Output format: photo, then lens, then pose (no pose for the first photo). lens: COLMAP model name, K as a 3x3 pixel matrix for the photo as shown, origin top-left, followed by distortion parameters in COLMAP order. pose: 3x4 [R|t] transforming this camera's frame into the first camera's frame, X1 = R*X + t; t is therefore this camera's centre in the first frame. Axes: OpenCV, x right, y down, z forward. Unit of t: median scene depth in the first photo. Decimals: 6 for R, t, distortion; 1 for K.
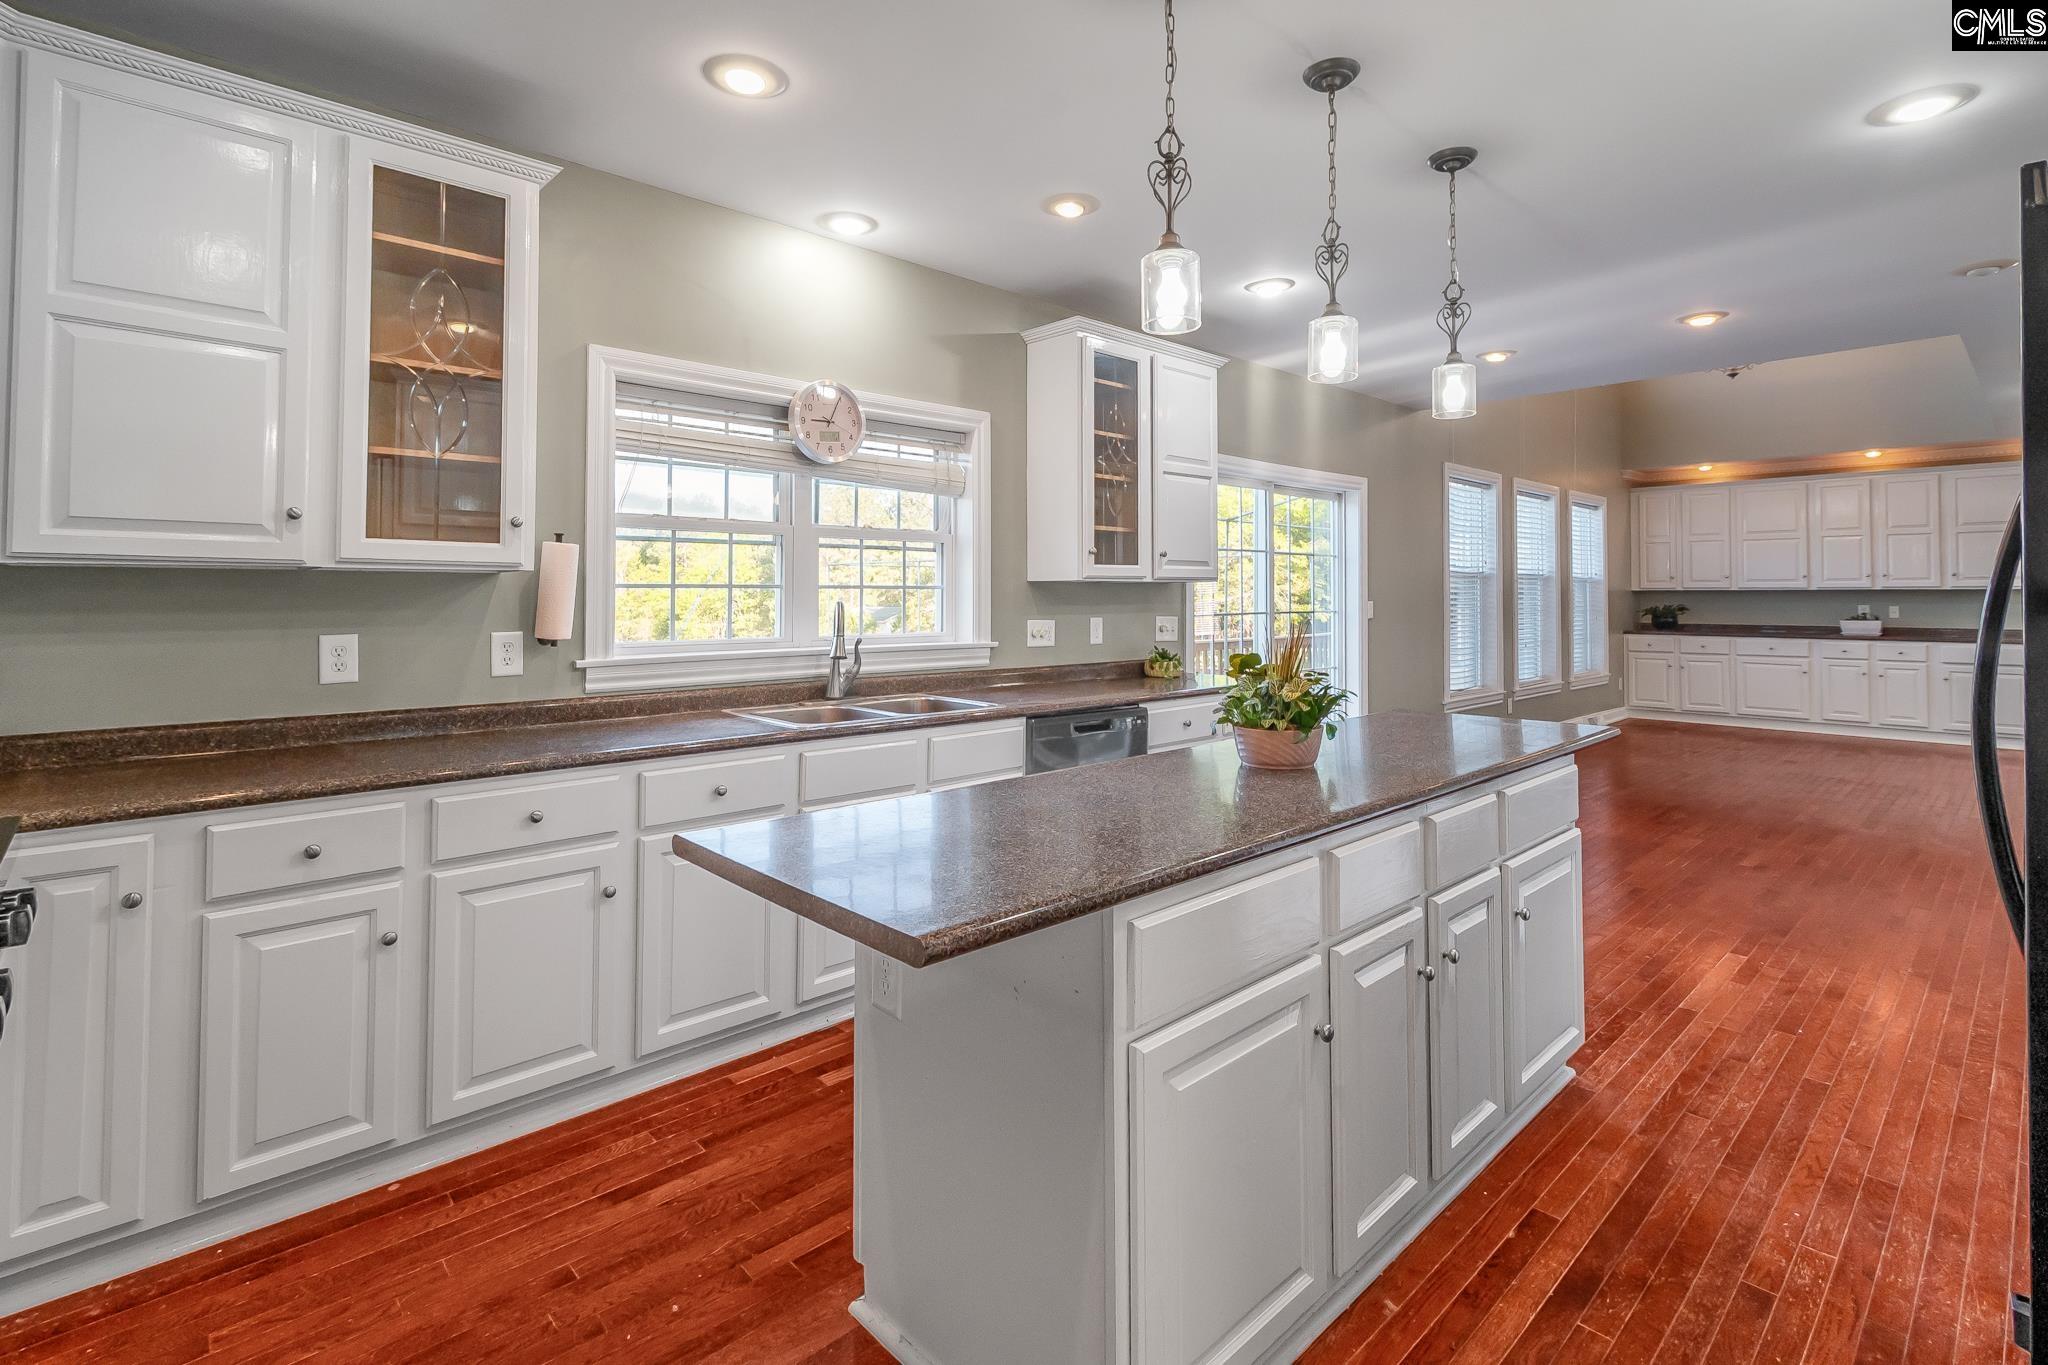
lens RADIAL K [[934.8, 0, 993.2], [0, 934.8, 579.9], [0, 0, 1]] dist [0.002800, -0.004647]
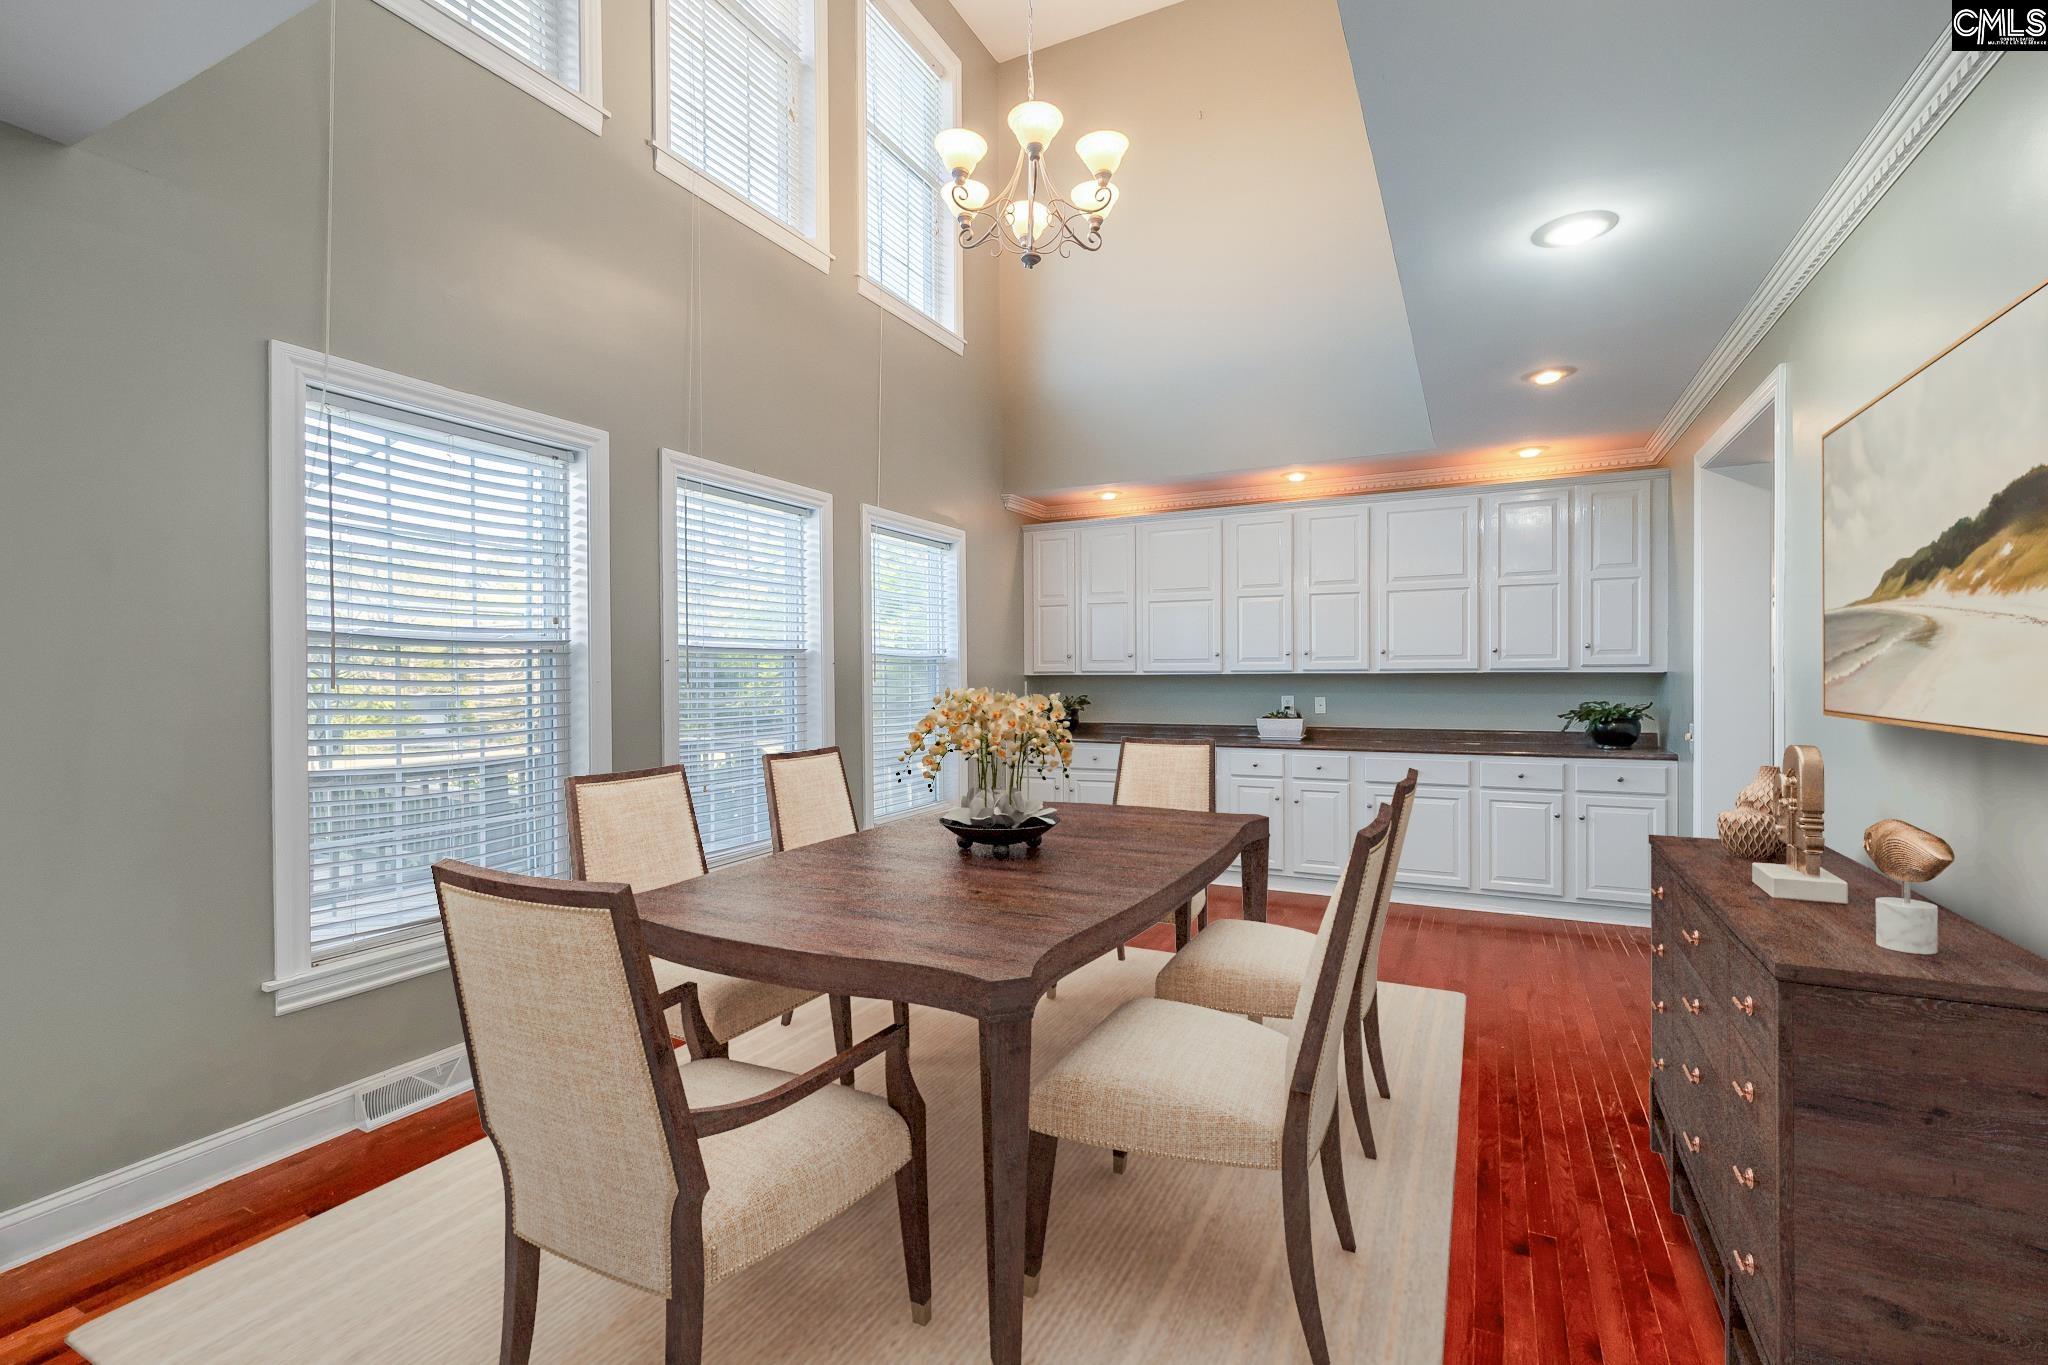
lens RADIAL K [[934.8, 0, 1004.5], [0, 934.8, 691.4], [0, 0, 1]] dist [0.002800, -0.004647]
pose [[0.930742, -0.011746, 0.365489, 0.678451], [0.000469, 0.999522, 0.030928, 0.002714], [-0.365677, -0.028614, 0.930302, 0.602130]]
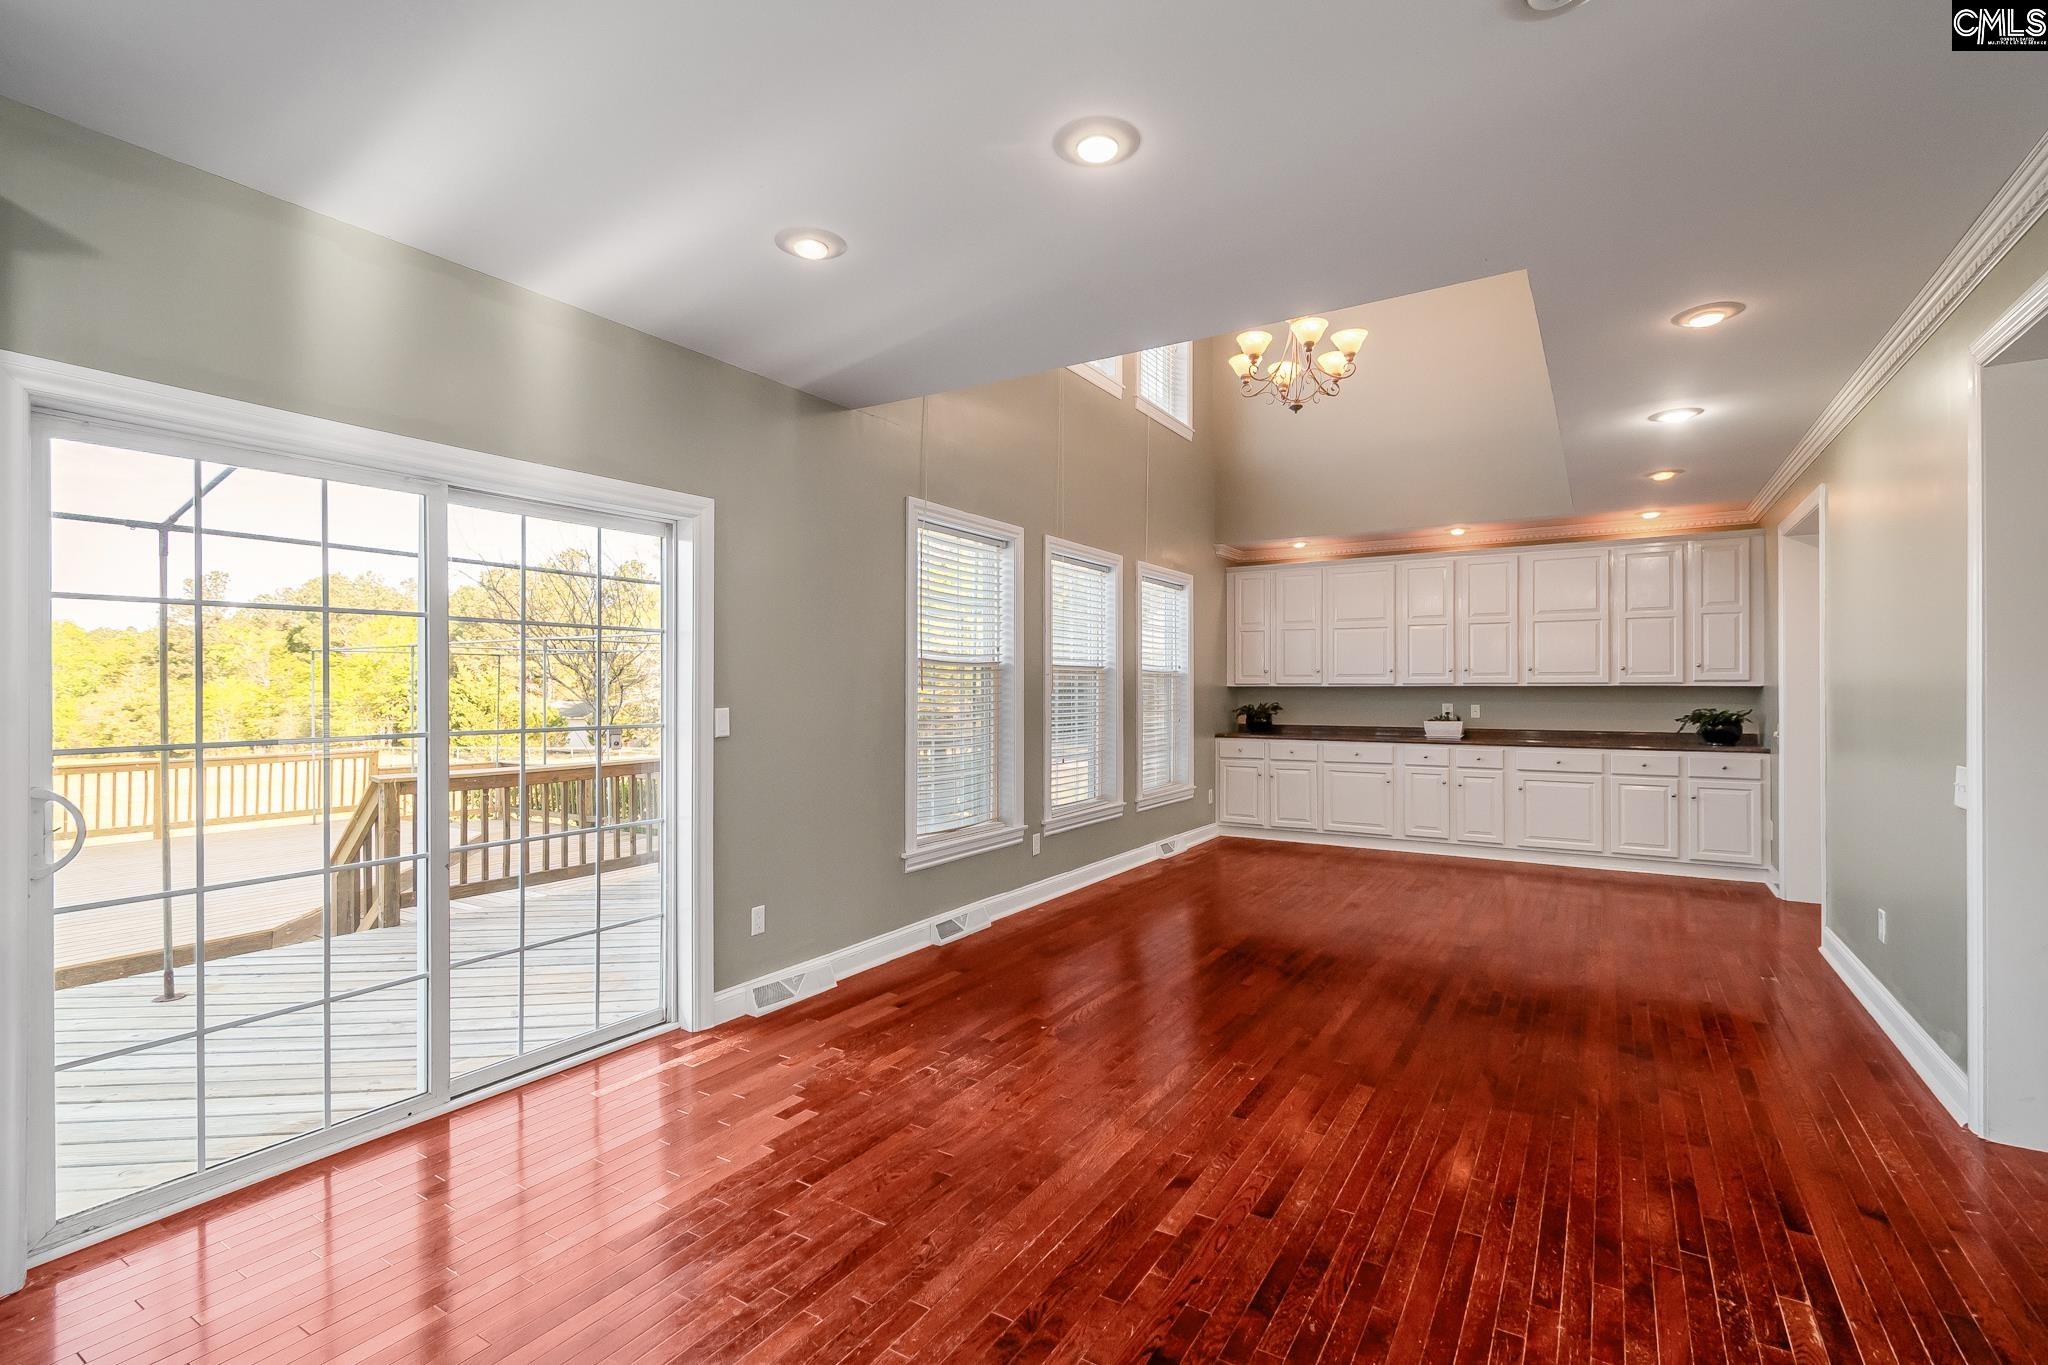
lens RADIAL K [[934.8, 0, 1011.4], [0, 934.8, 689.4], [0, 0, 1]] dist [0.002800, -0.004647]
pose [[0.960721, -0.000929, 0.277514, 0.413929], [-0.003833, 0.999855, 0.016616, 0.000915], [-0.277489, -0.017027, 0.960578, 0.378130]]
